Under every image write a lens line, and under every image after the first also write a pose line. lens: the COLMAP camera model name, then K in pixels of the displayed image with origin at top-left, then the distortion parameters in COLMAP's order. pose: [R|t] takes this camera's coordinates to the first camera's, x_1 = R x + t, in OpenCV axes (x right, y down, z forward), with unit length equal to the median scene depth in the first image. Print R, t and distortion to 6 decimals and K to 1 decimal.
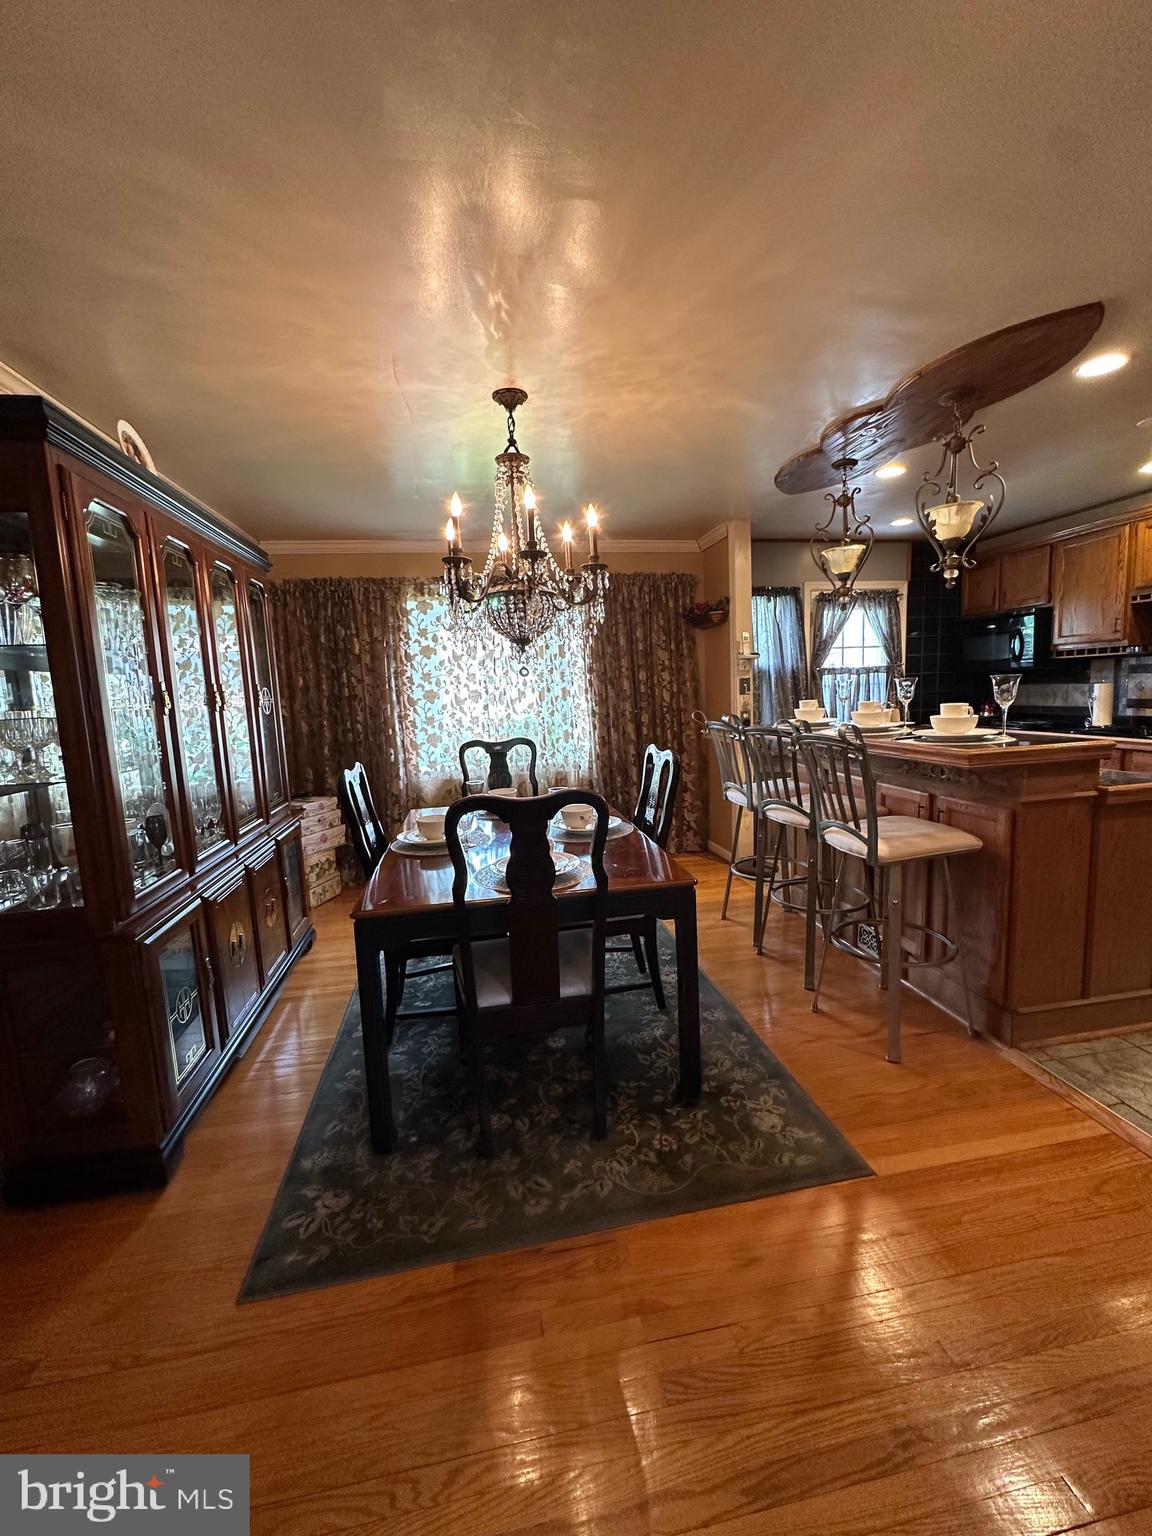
lens RADIAL K [[616.2, 0, 577.1], [0, 616.2, 766.6], [0, 0, 1]] dist [-0.007765, 0.002129]
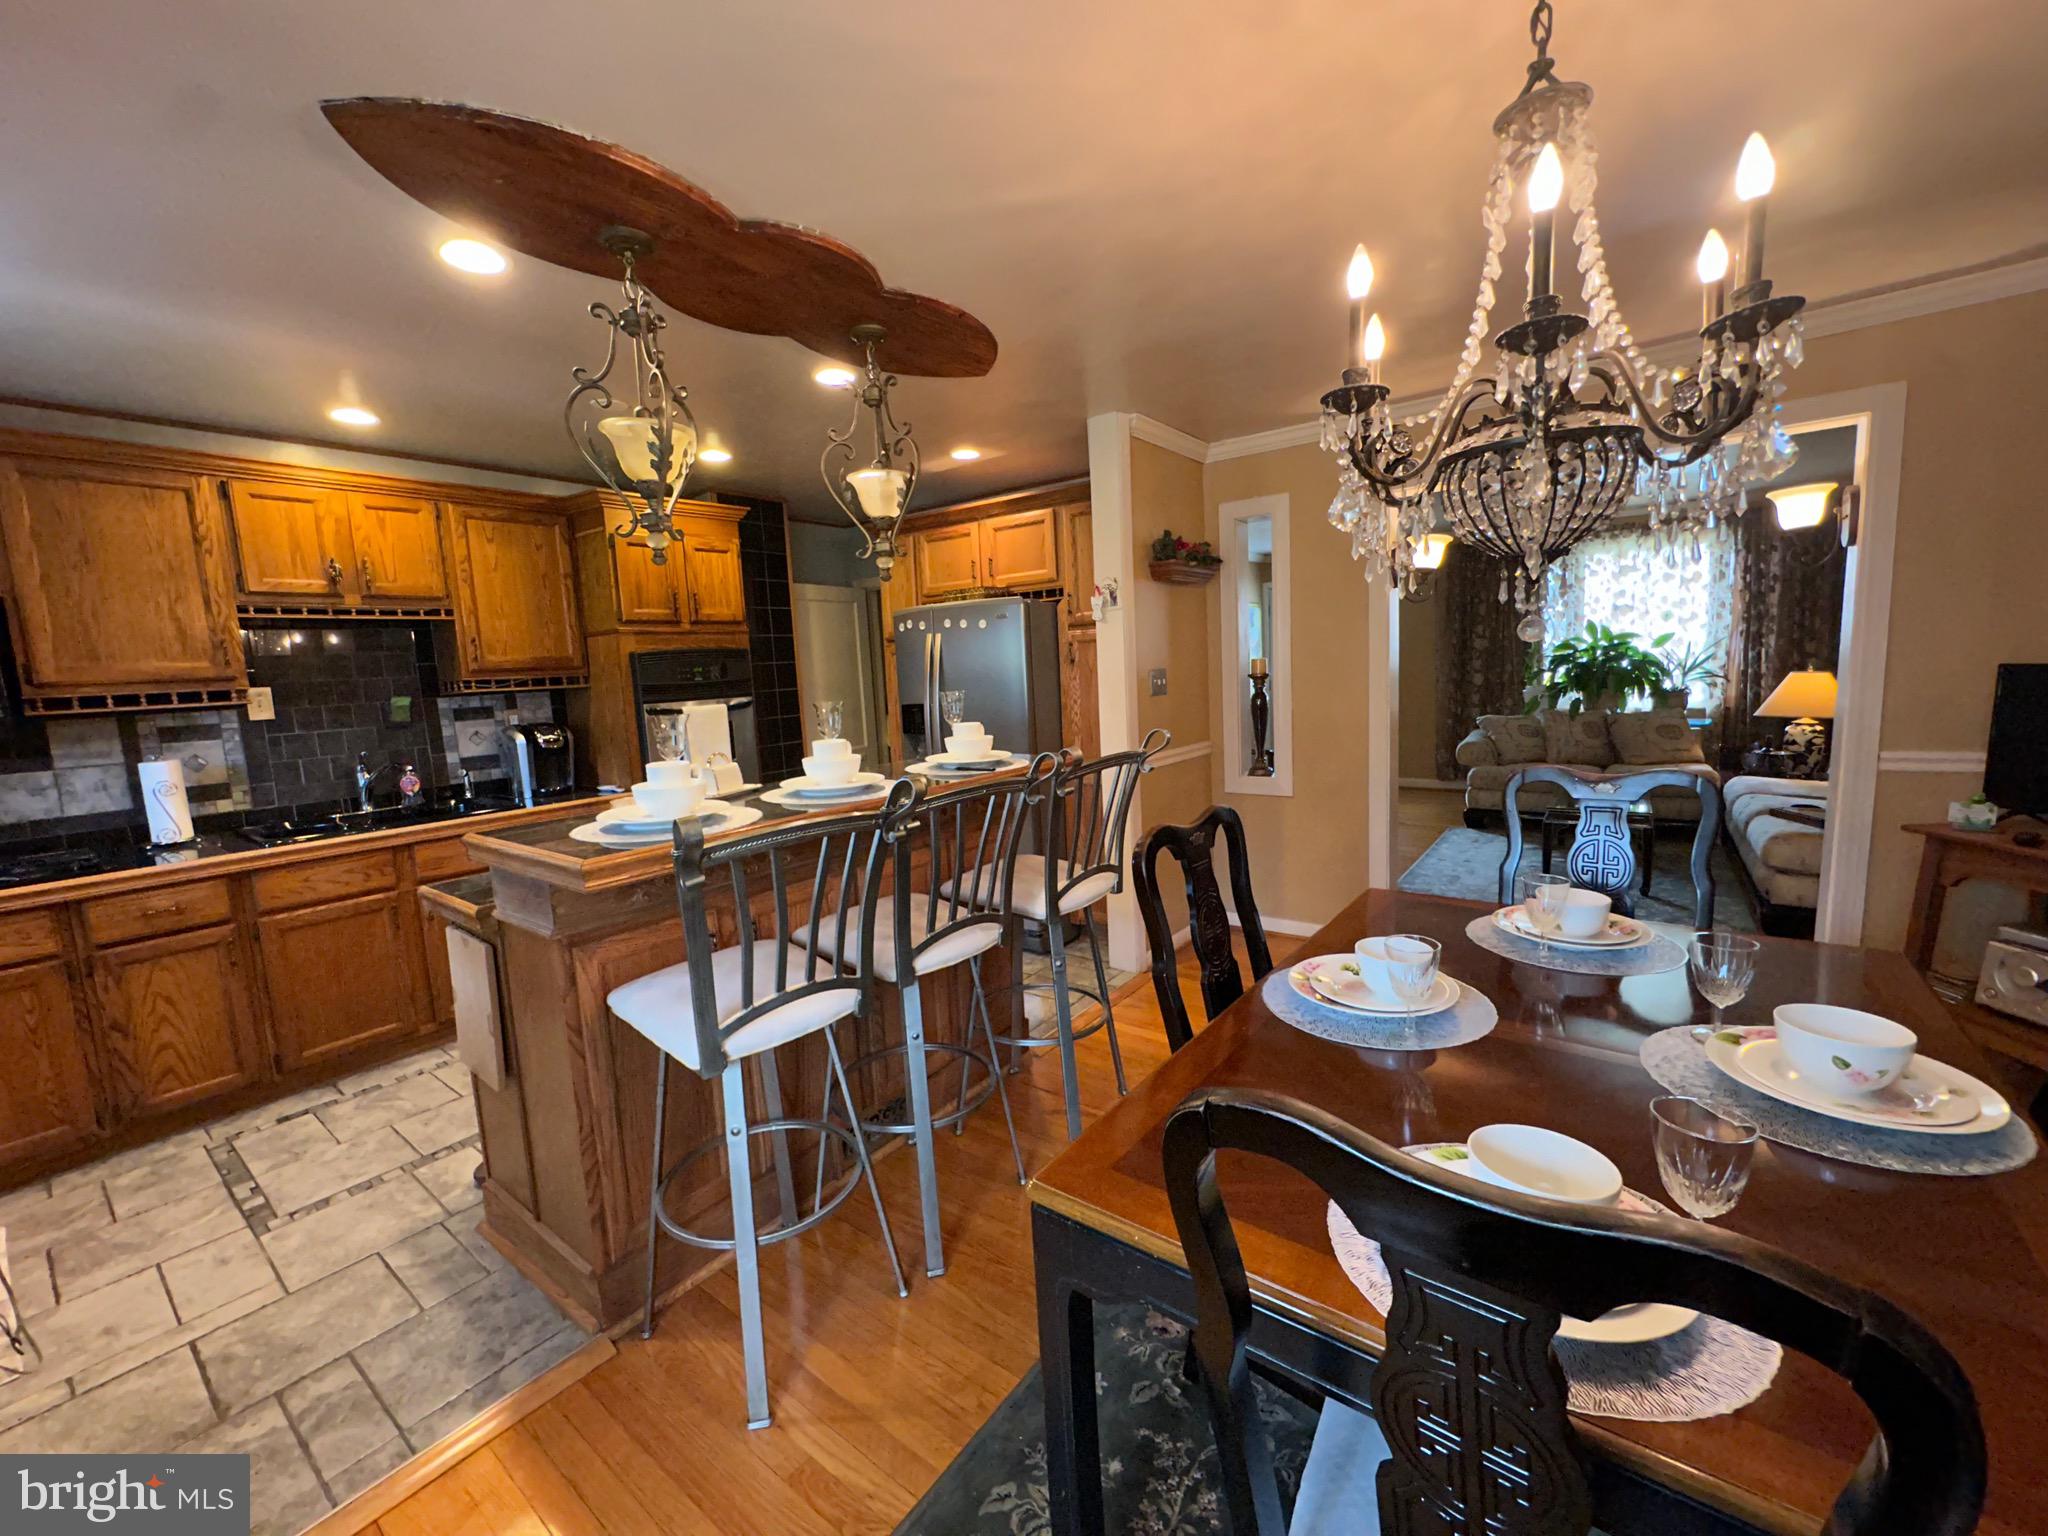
lens RADIAL K [[821.6, 0, 1021.2], [0, 821.6, 766.2], [0, 0, 1]] dist [-0.007765, 0.002129]
pose [[-0.677598, -0.010421, 0.735359, -0.139666], [0.172957, 0.969597, 0.173112, -0.116989], [-0.714805, 0.244485, -0.655195, 0.871641]]
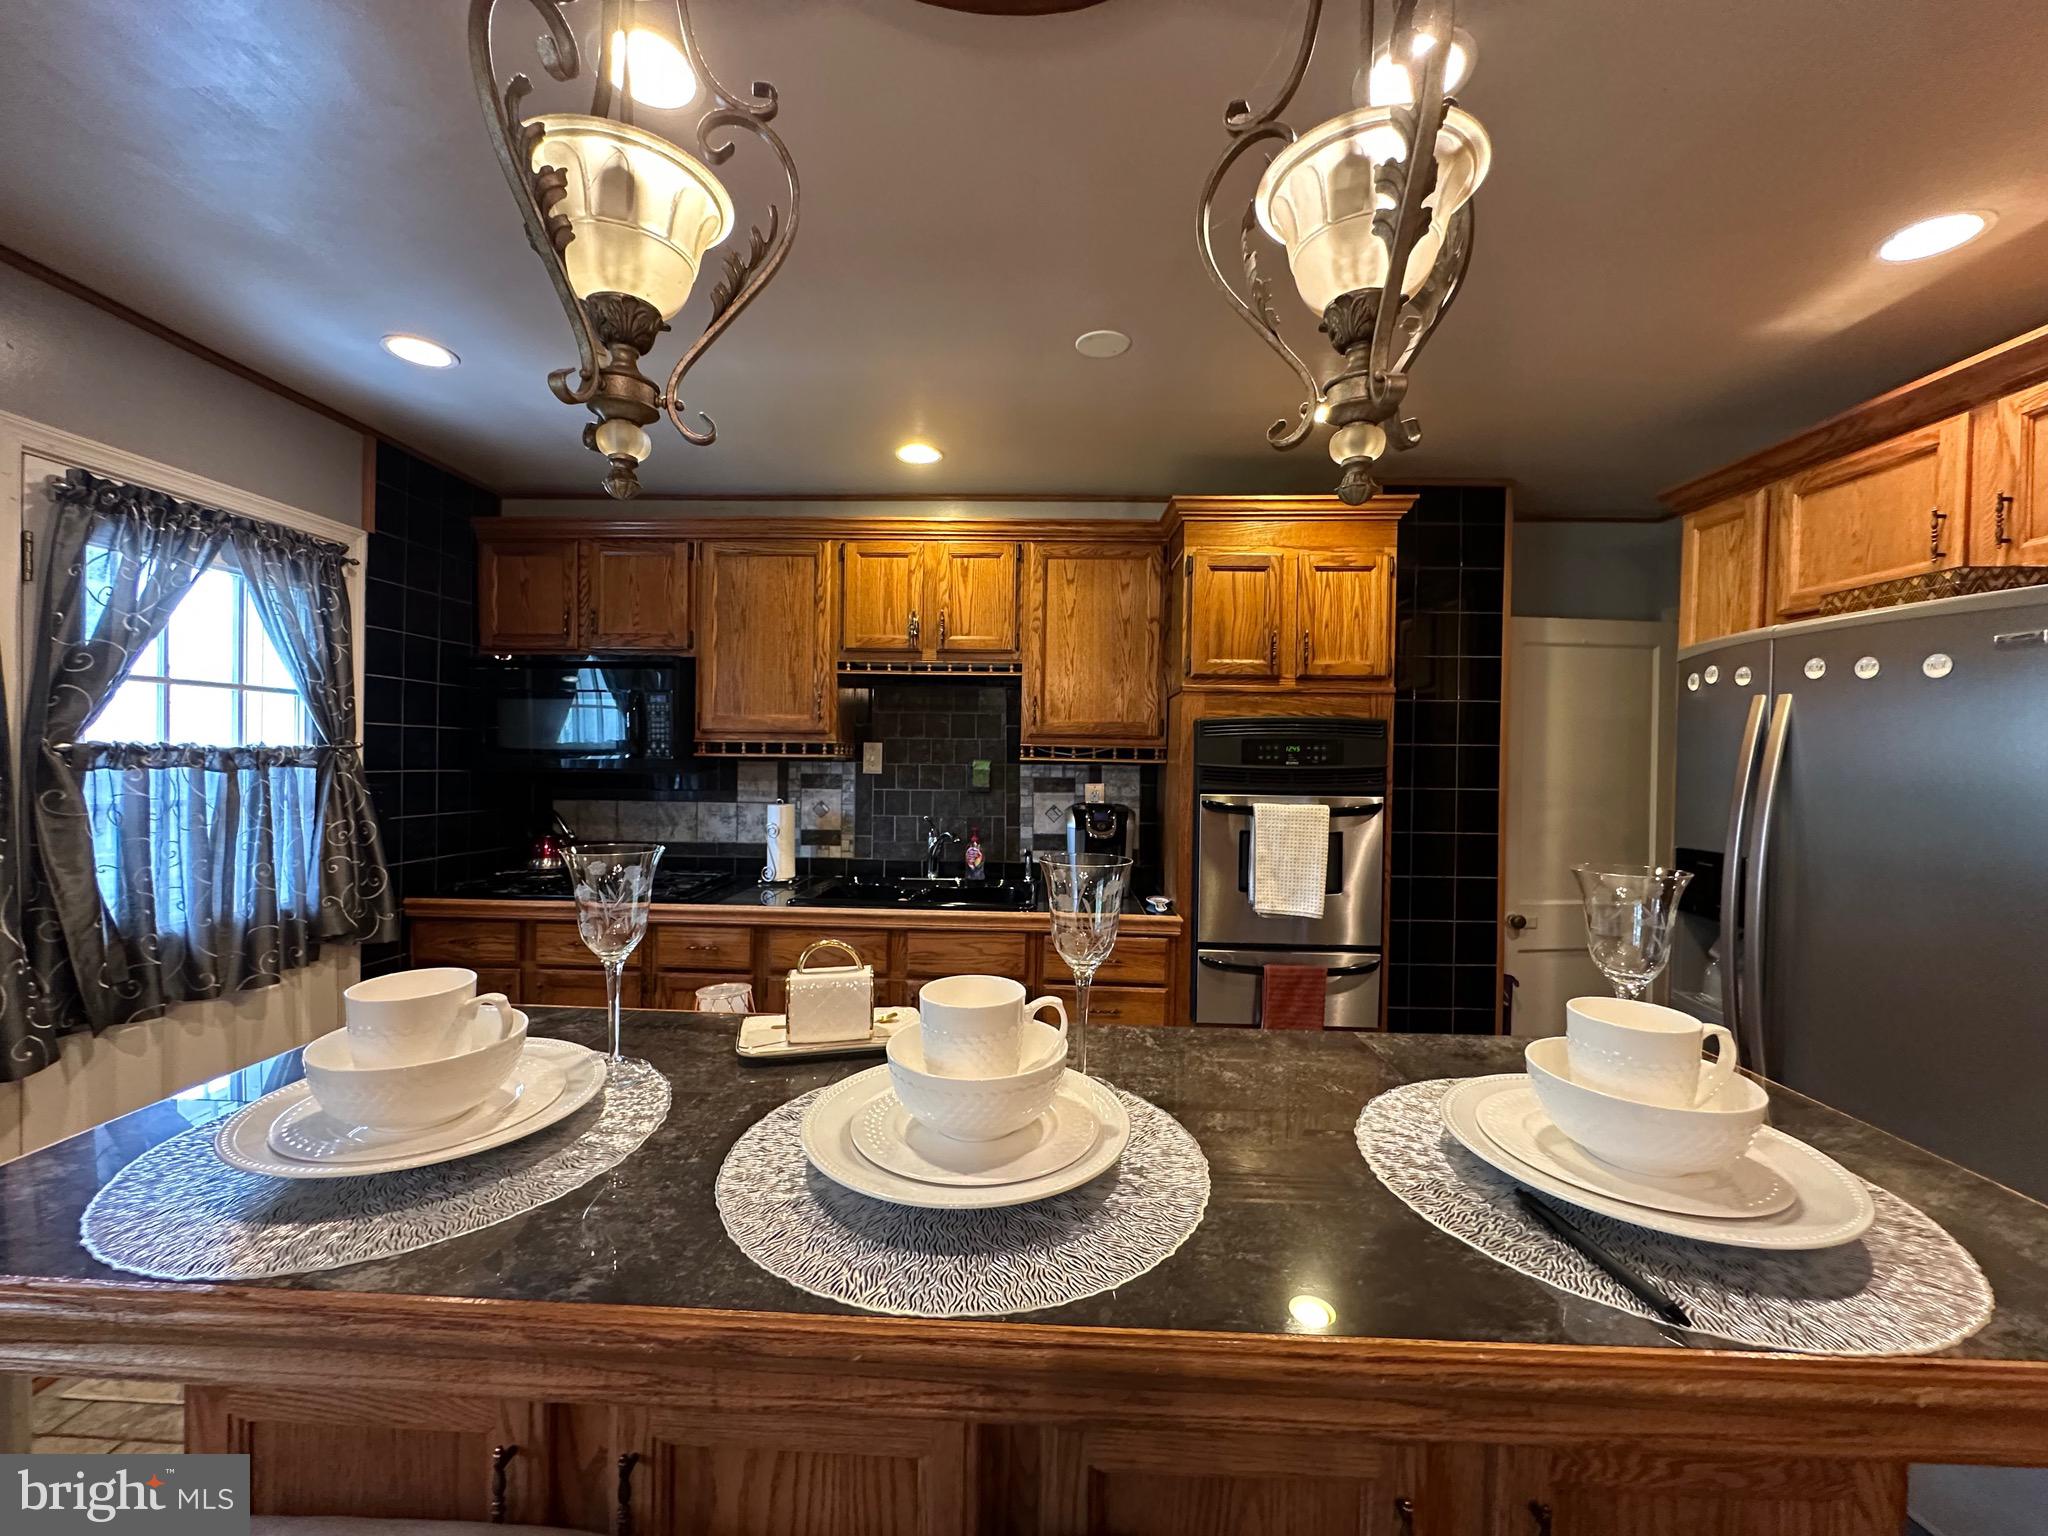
lens RADIAL K [[821.6, 0, 1021.2], [0, 821.6, 766.2], [0, 0, 1]] dist [-0.007765, 0.002129]
pose [[0.206055, 0.035061, 0.977912, 0.145179], [0.099112, 0.993471, -0.056502, -0.099018], [-0.973508, 0.108565, 0.201235, 0.584066]]
